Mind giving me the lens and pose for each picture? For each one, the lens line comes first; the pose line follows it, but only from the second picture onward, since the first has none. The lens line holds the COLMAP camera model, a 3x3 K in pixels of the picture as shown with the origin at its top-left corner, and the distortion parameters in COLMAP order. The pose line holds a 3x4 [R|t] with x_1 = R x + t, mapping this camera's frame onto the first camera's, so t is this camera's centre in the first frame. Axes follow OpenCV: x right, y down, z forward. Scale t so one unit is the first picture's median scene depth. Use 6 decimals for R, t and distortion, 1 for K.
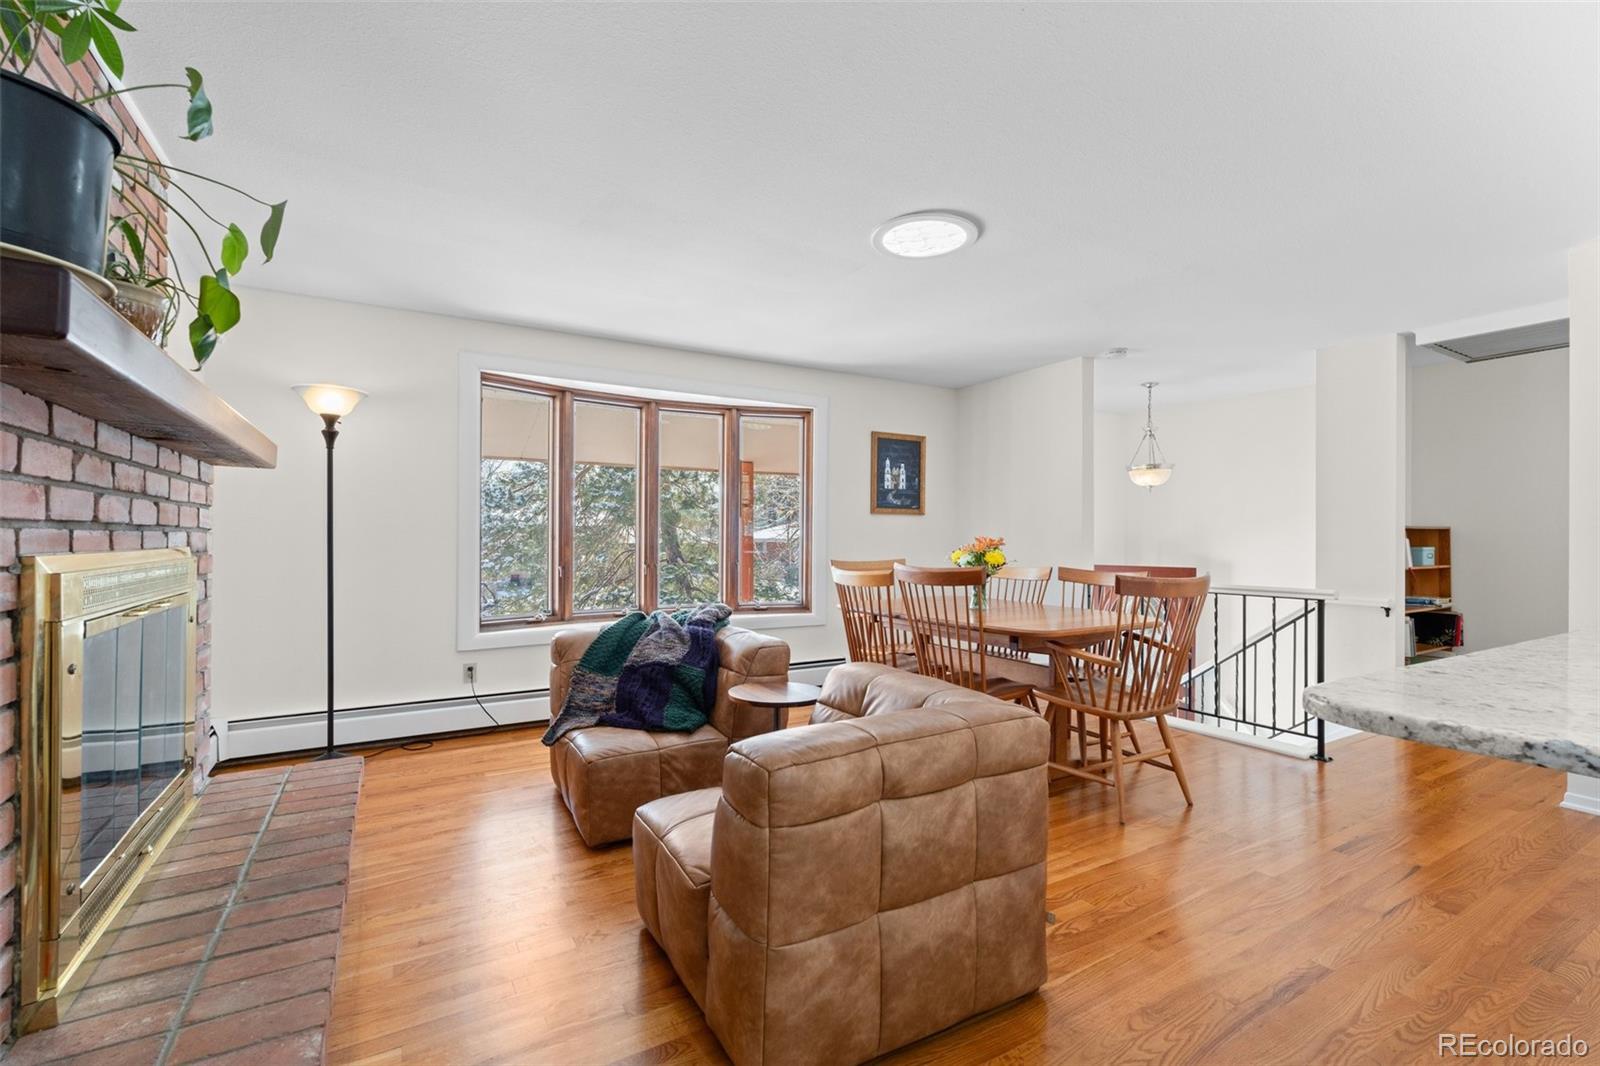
lens RADIAL K [[701.1, 0, 785.7], [0, 701.1, 532.1], [0, 0, 1]] dist [-0.004613, 0.001215]
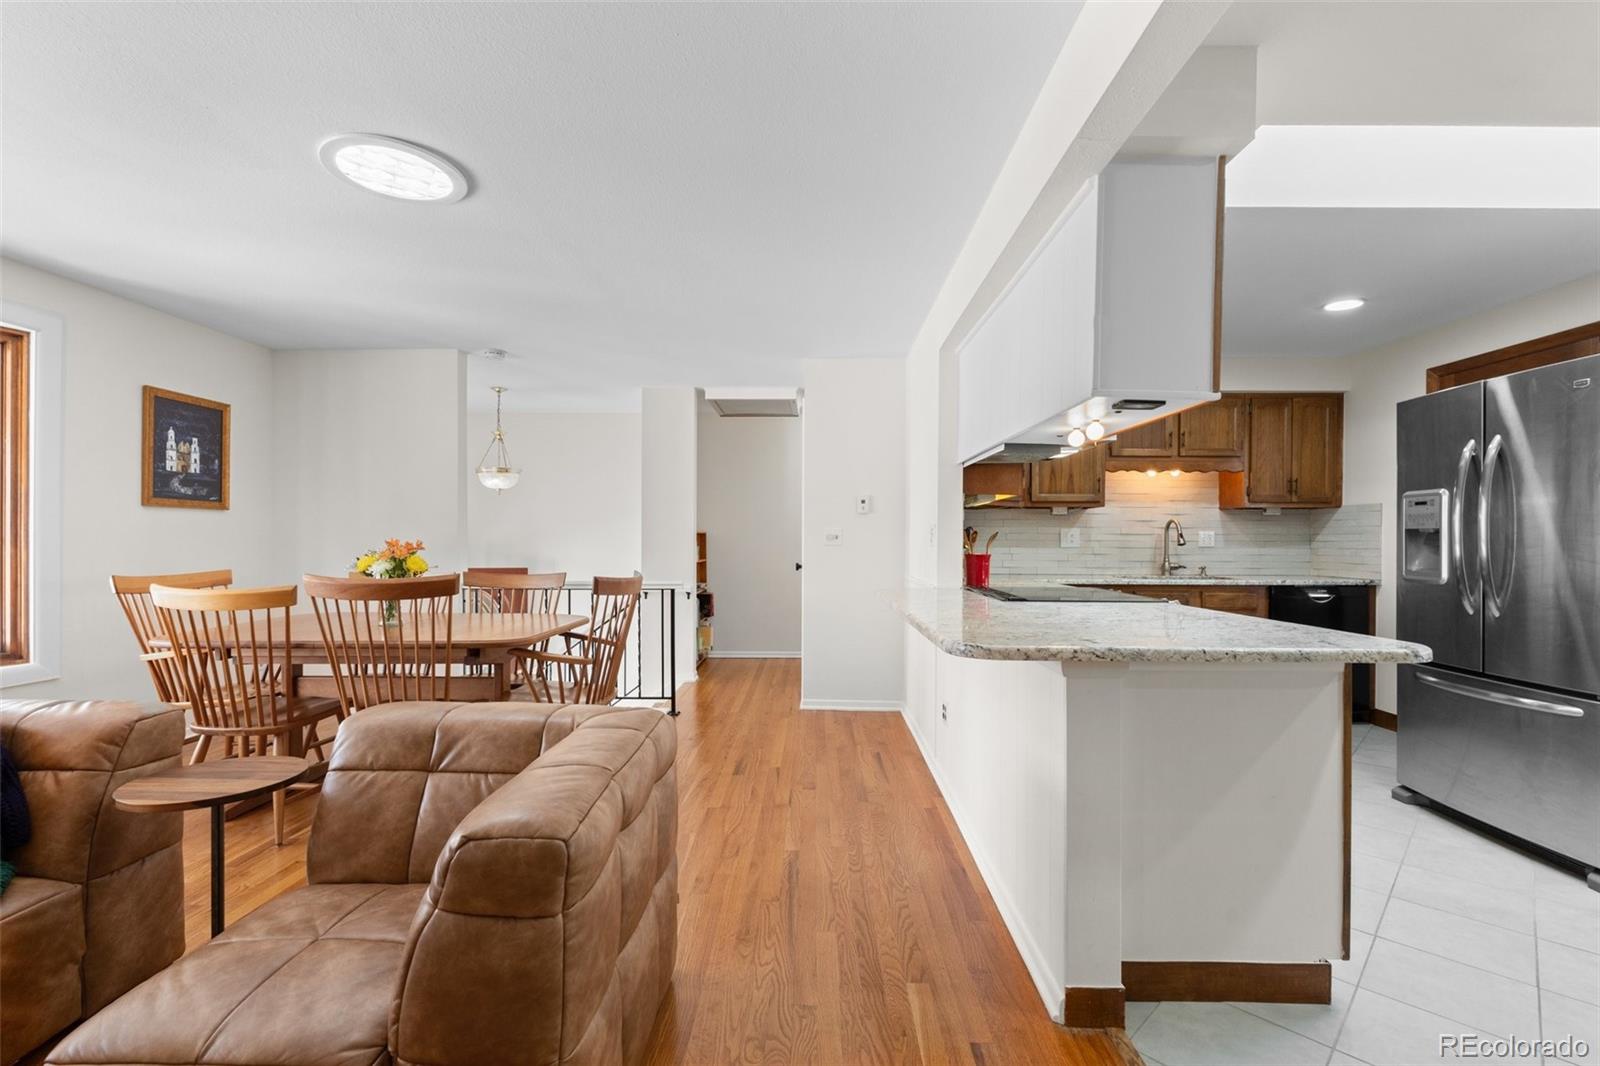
lens RADIAL K [[701.1, 0, 823.4], [0, 701.1, 544.7], [0, 0, 1]] dist [-0.004613, 0.001215]
pose [[0.513557, -0.008395, 0.858015, -0.138039], [-0.006409, 0.999887, 0.013619, -0.001805], [-0.858032, -0.012493, 0.513445, 0.086910]]
